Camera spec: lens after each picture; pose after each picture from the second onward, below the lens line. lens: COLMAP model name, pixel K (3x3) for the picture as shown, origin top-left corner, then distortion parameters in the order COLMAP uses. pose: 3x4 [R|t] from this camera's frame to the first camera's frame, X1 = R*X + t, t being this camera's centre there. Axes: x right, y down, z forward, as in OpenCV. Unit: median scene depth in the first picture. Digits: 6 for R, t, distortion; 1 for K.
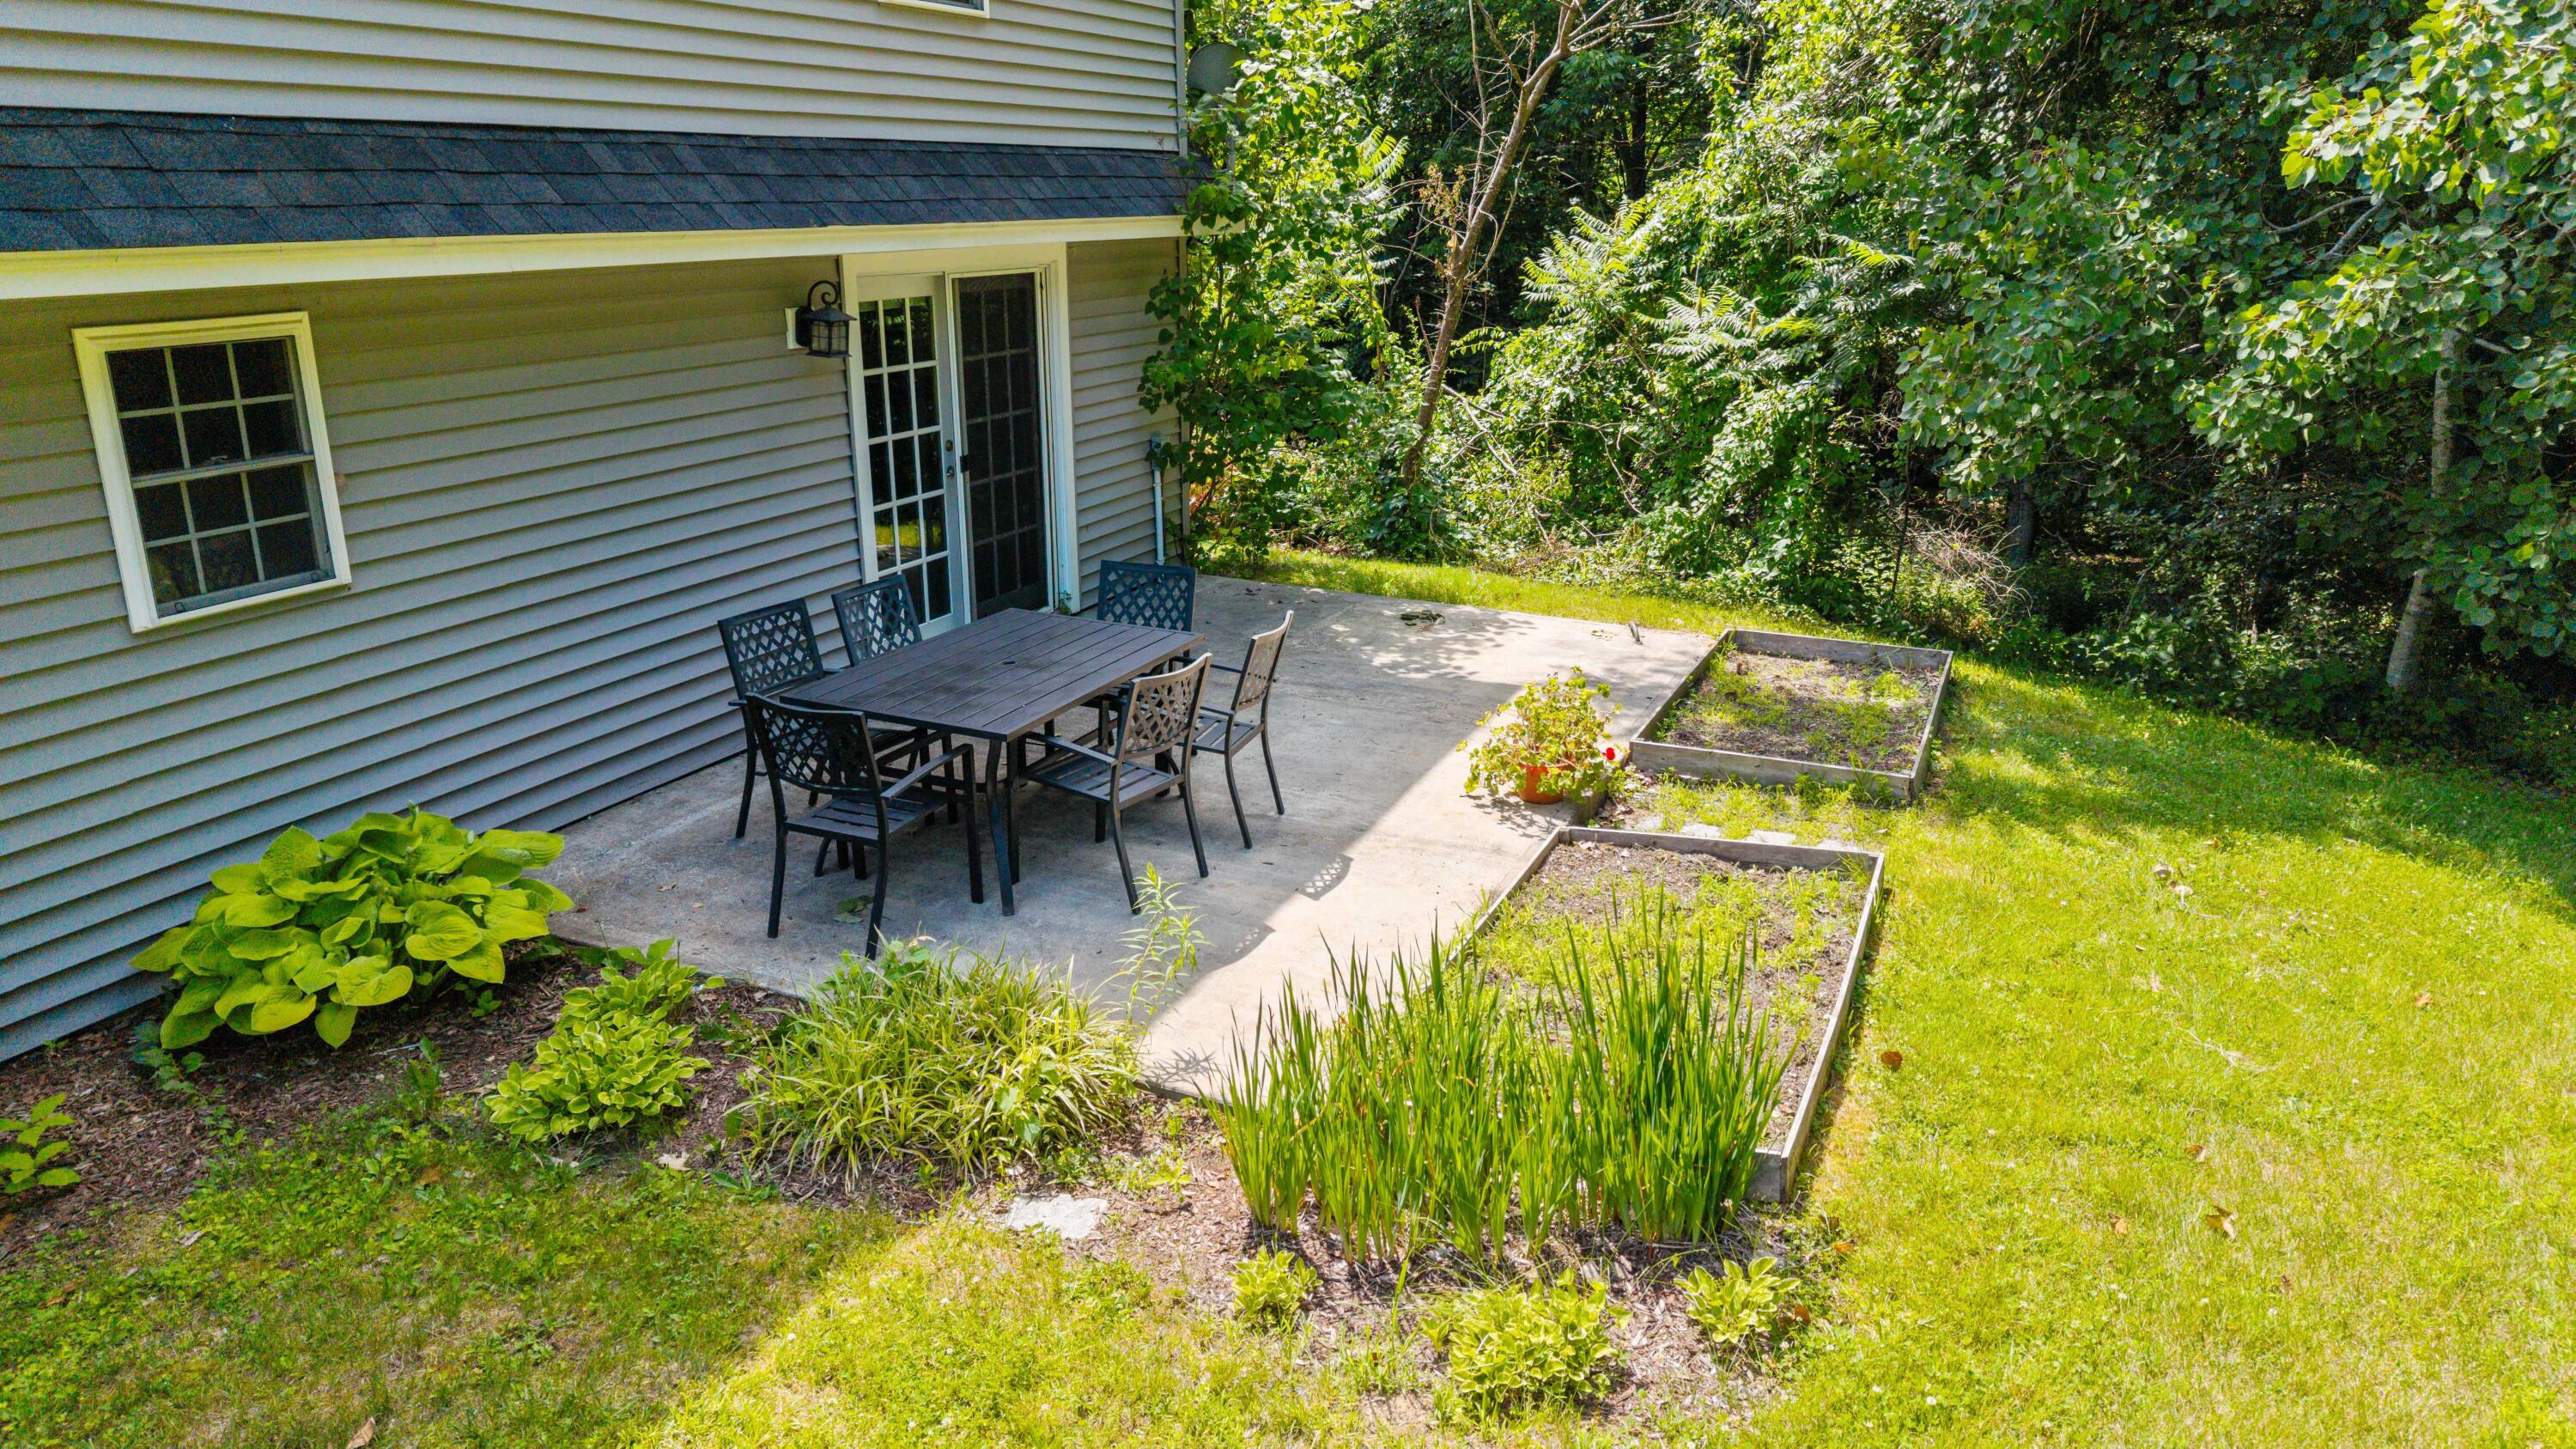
lens RADIAL K [[1684.3, 0, 1288.0], [0, 1684.3, 724.5], [0, 0, 1]] dist [-0.001916, -0.002313]
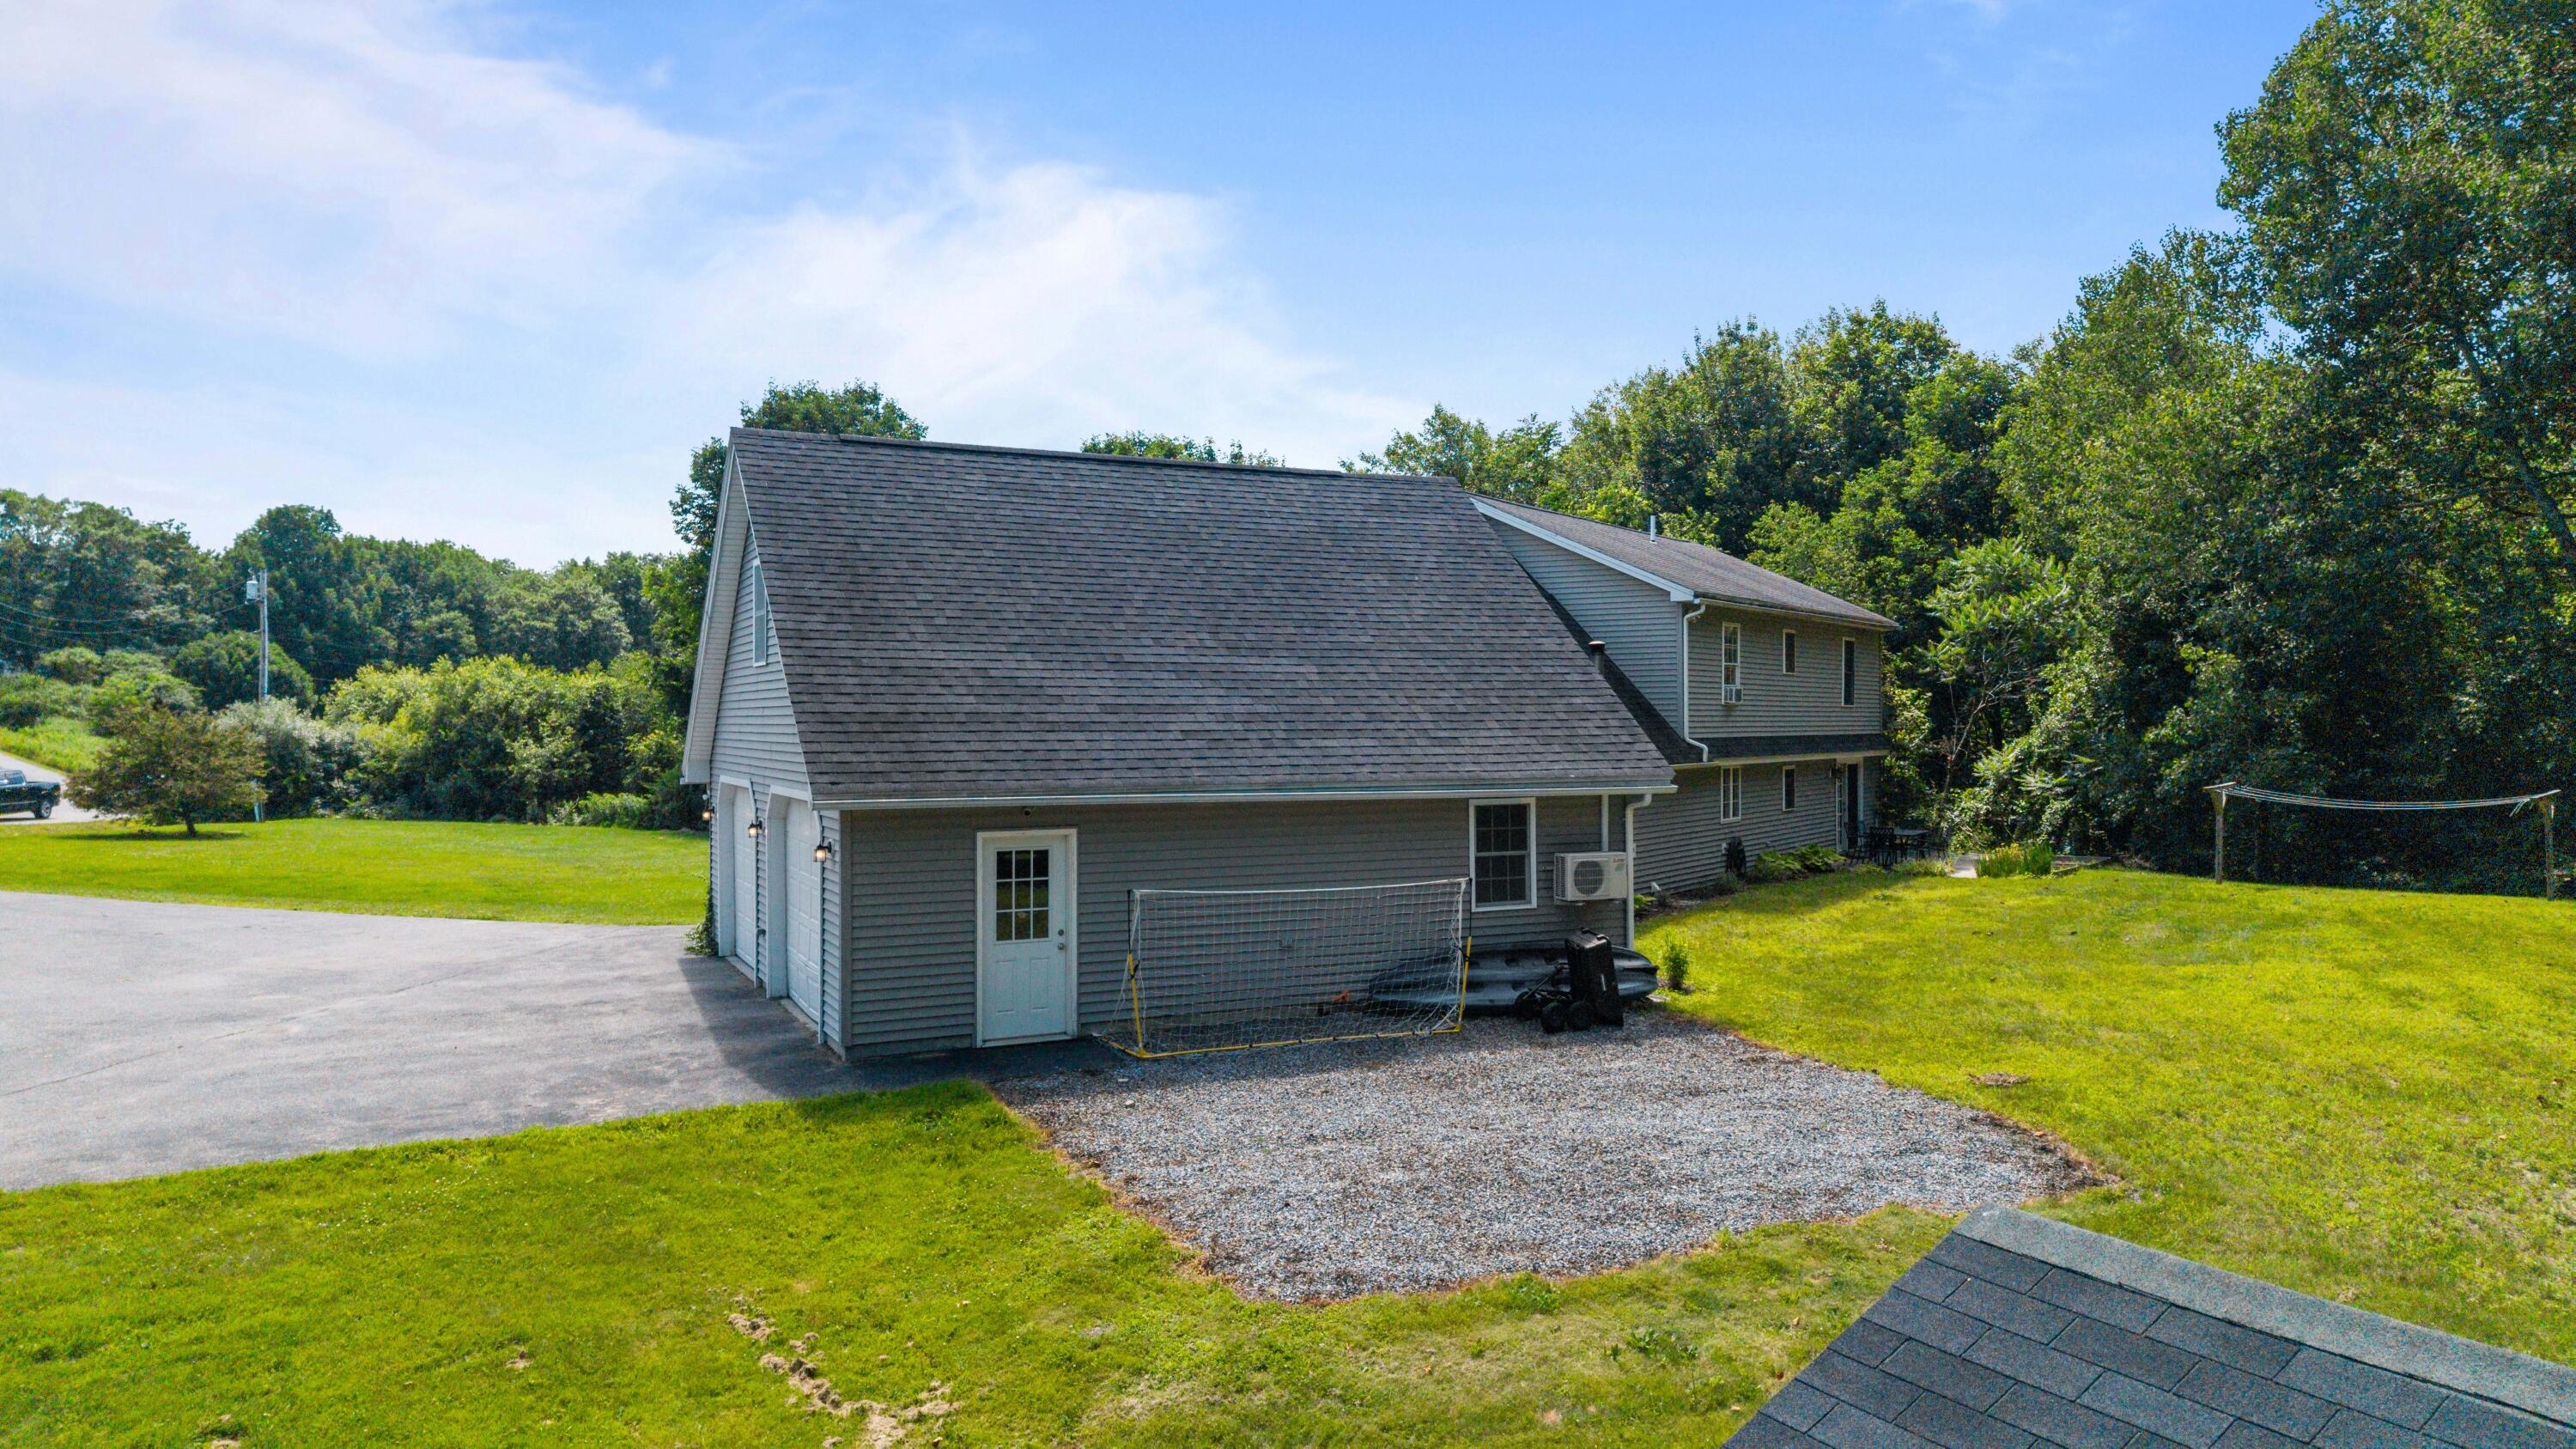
lens RADIAL K [[1684.3, 0, 1288.0], [0, 1684.3, 724.5], [0, 0, 1]] dist [-0.001916, -0.002313]
pose [[0.980798, -0.006505, -0.194916, -0.510726], [-0.052589, 0.953601, -0.296445, 0.666921], [0.187801, 0.301004, 0.934948, -2.239032]]
